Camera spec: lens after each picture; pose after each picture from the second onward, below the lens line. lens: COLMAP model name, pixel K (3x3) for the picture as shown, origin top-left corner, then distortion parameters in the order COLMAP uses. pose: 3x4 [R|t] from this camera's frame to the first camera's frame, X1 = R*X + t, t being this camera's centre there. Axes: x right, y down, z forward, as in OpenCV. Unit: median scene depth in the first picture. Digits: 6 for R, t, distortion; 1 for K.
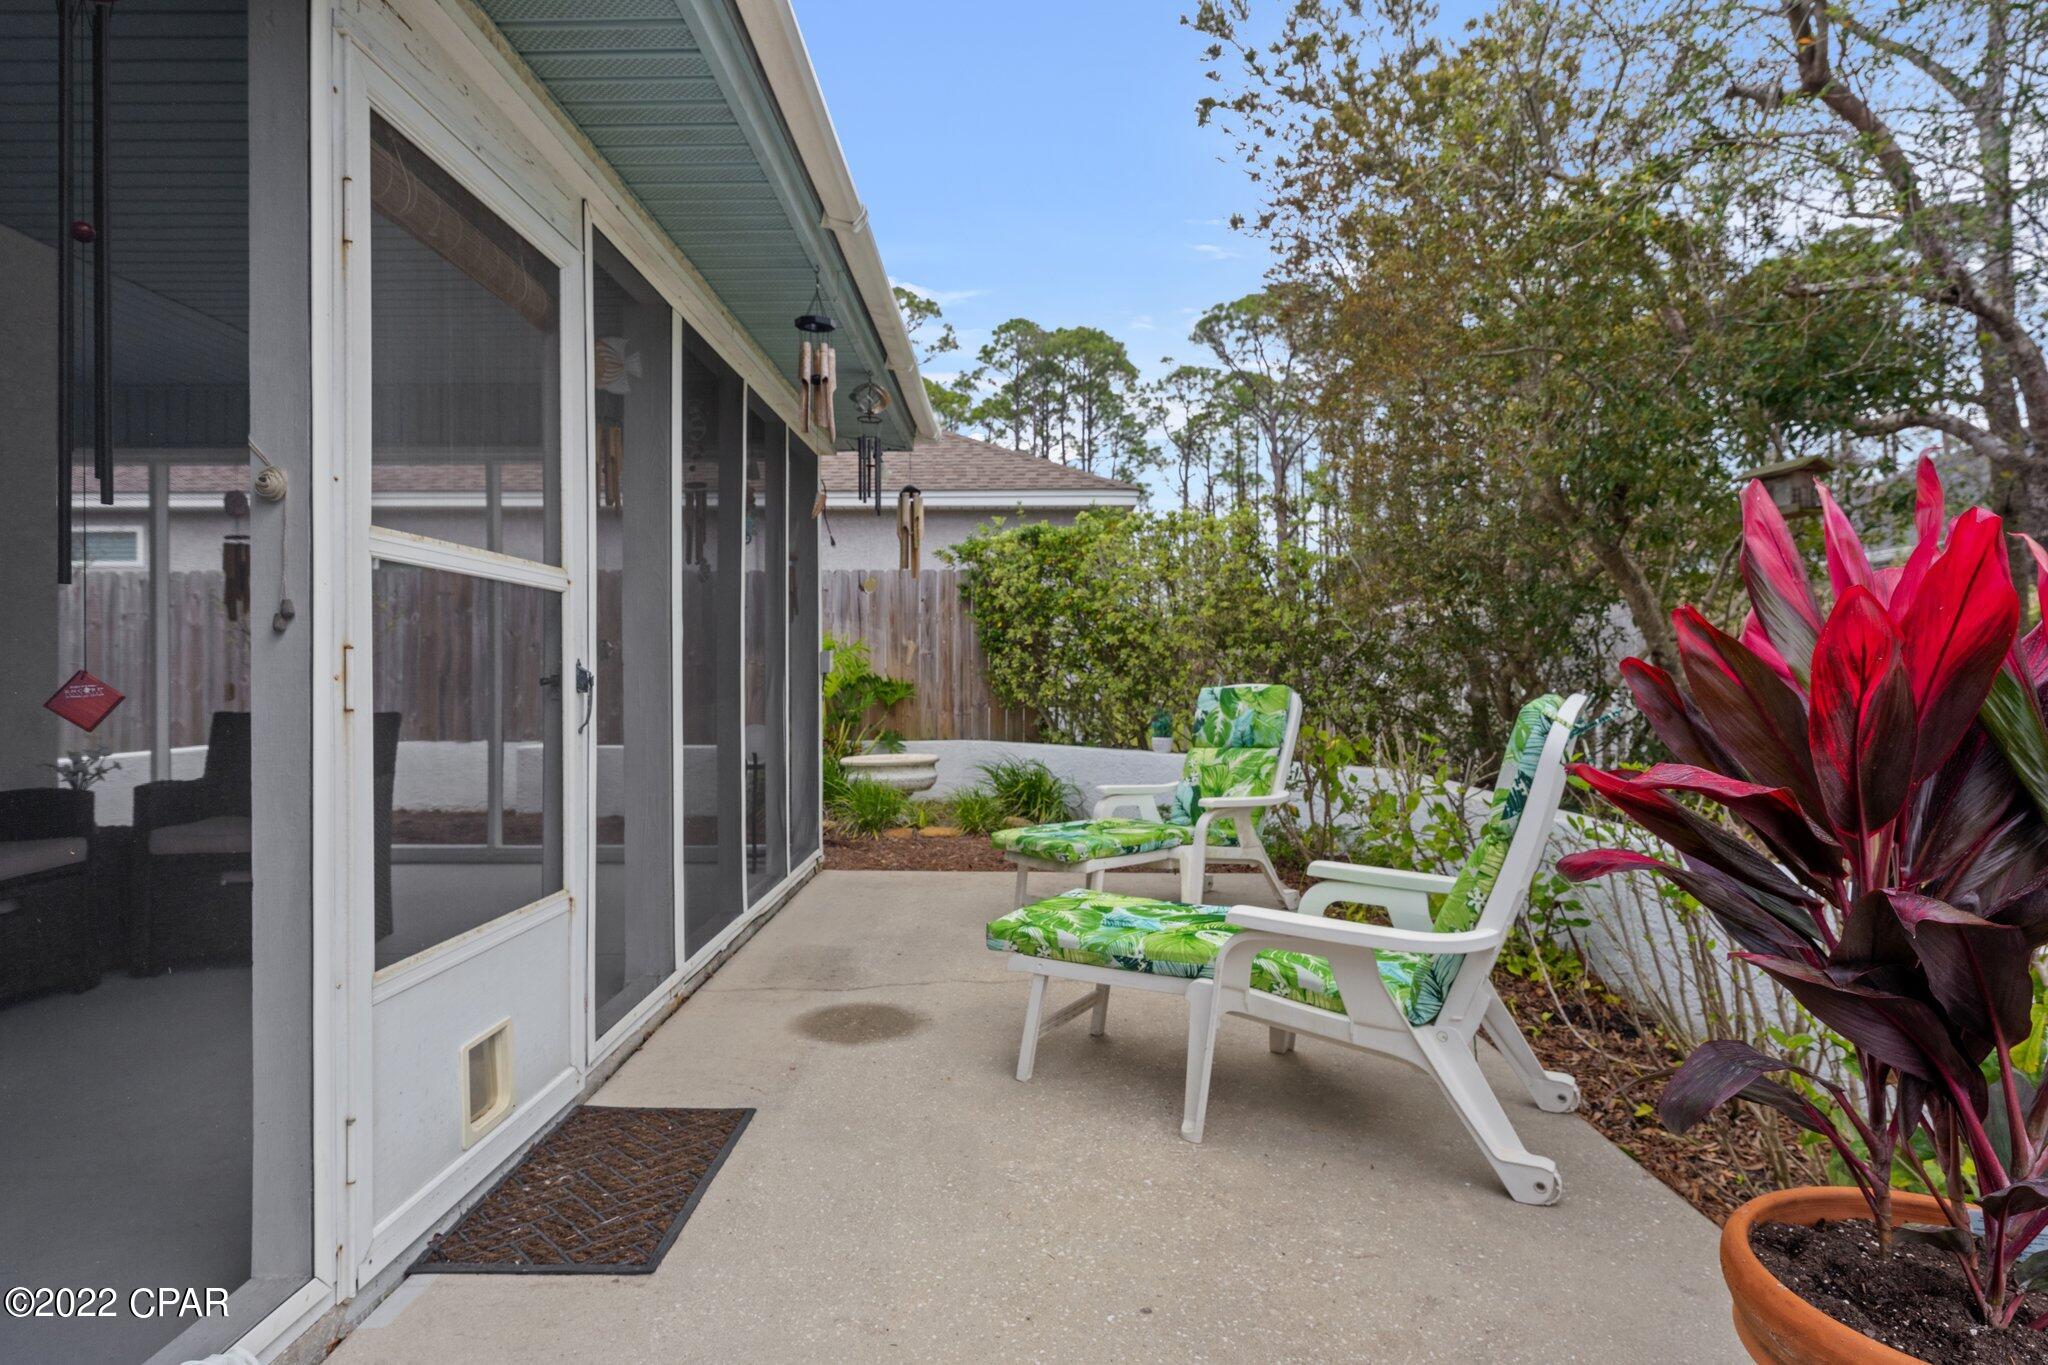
lens RADIAL K [[1149.5, 0, 1030.1], [0, 1149.5, 669.5], [0, 0, 1]] dist [0.000487, -0.000087]
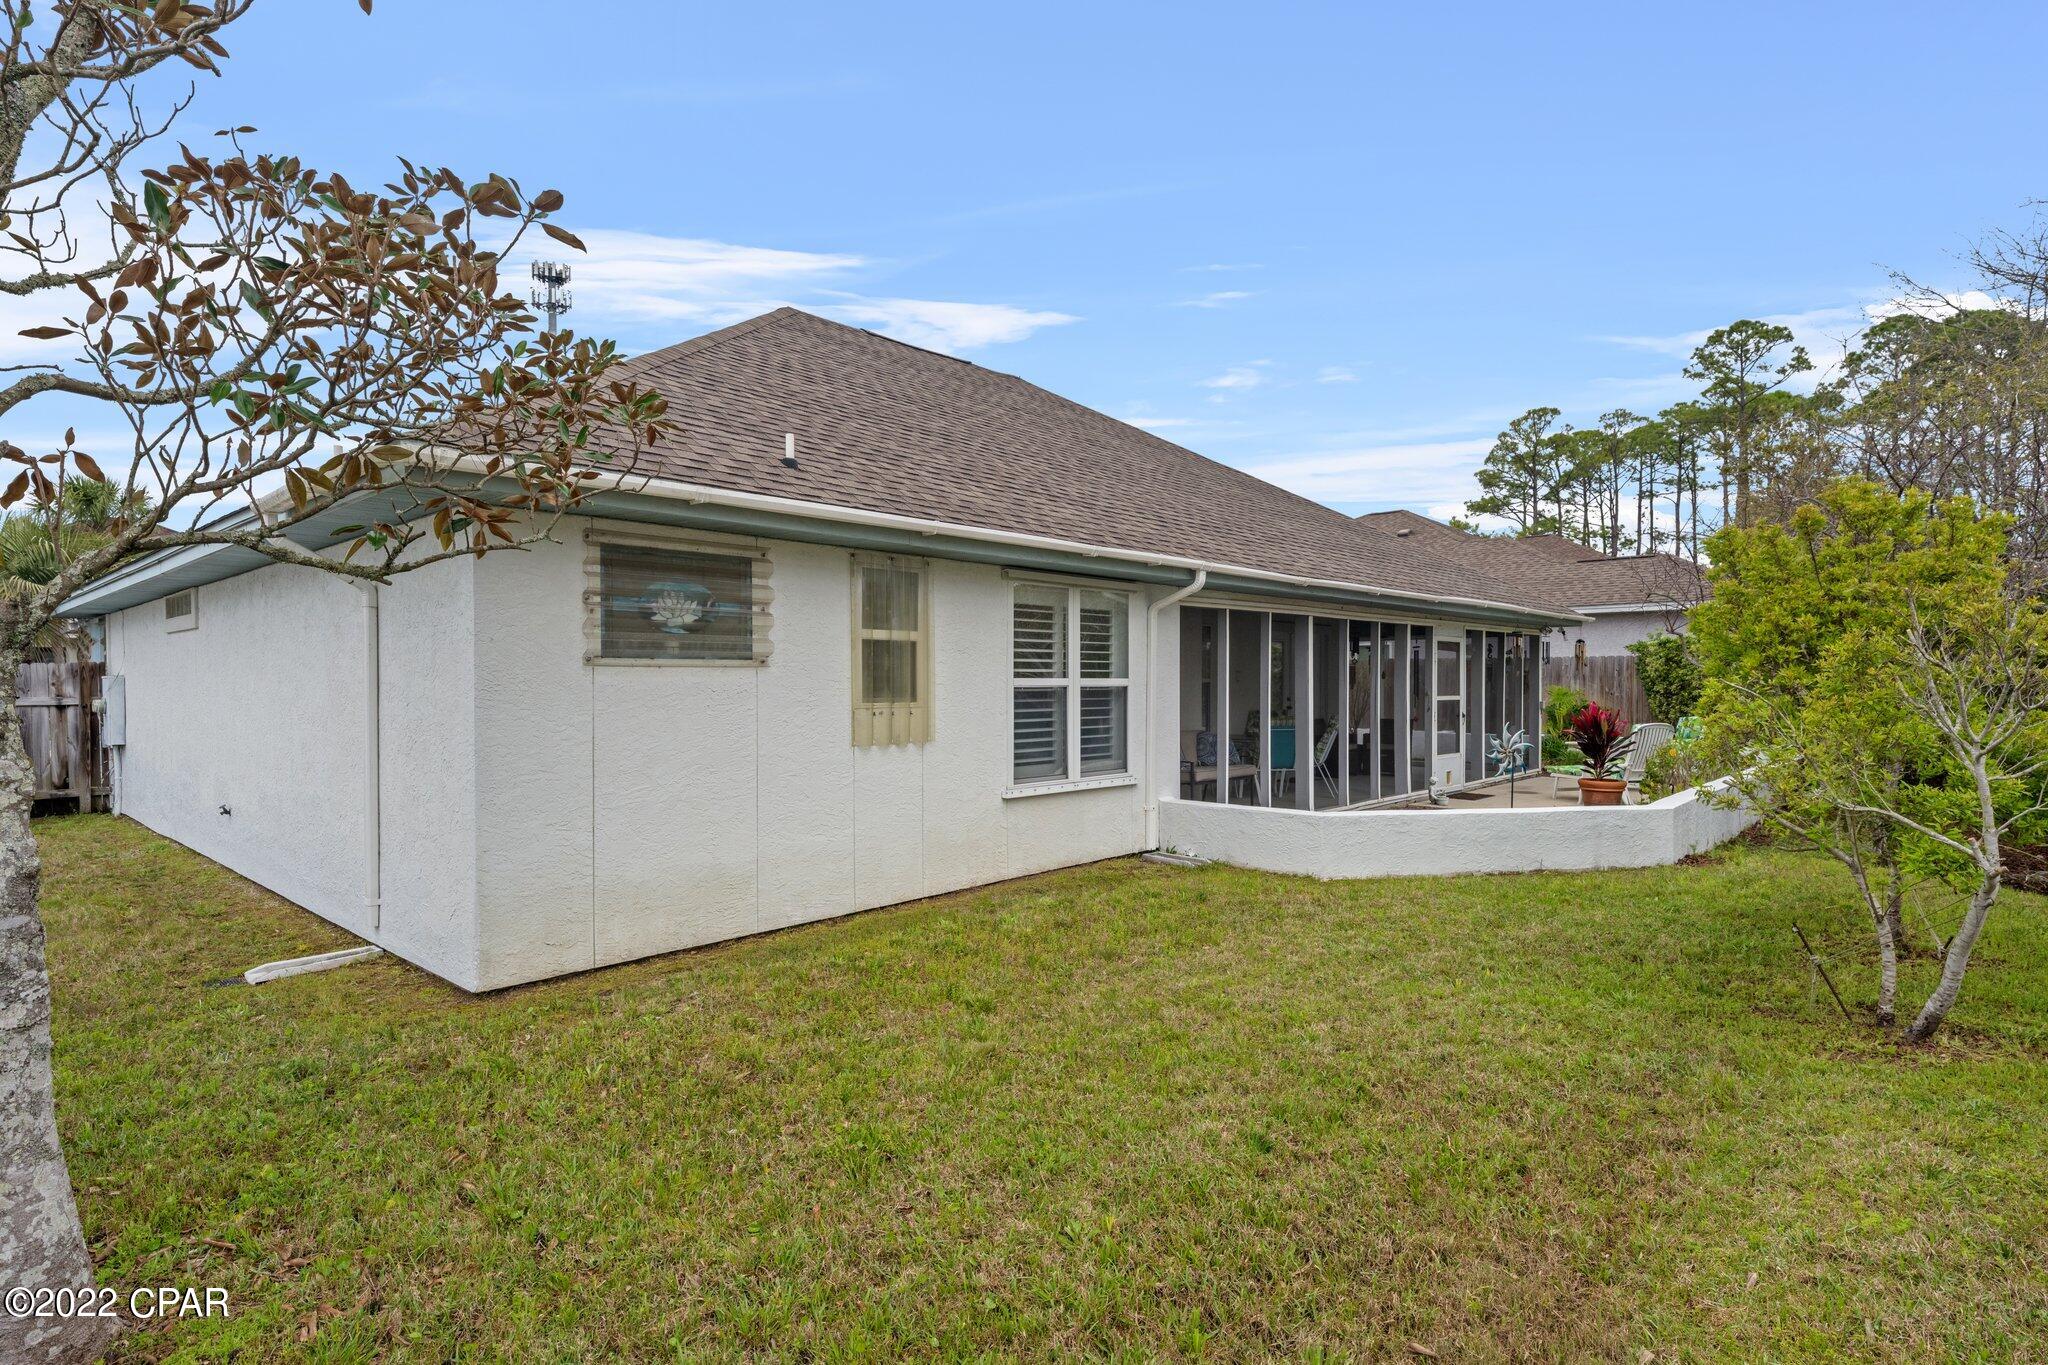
lens RADIAL K [[1062.0, 0, 1027.8], [0, 1062.0, 680.1], [0, 0, 1]] dist [-0.004258, -0.001055]
pose [[0.736689, 0.002283, -0.676228, 0.432781], [0.001657, 0.999985, 0.005181, -0.053528], [0.676230, -0.004937, 0.736674, -1.192750]]
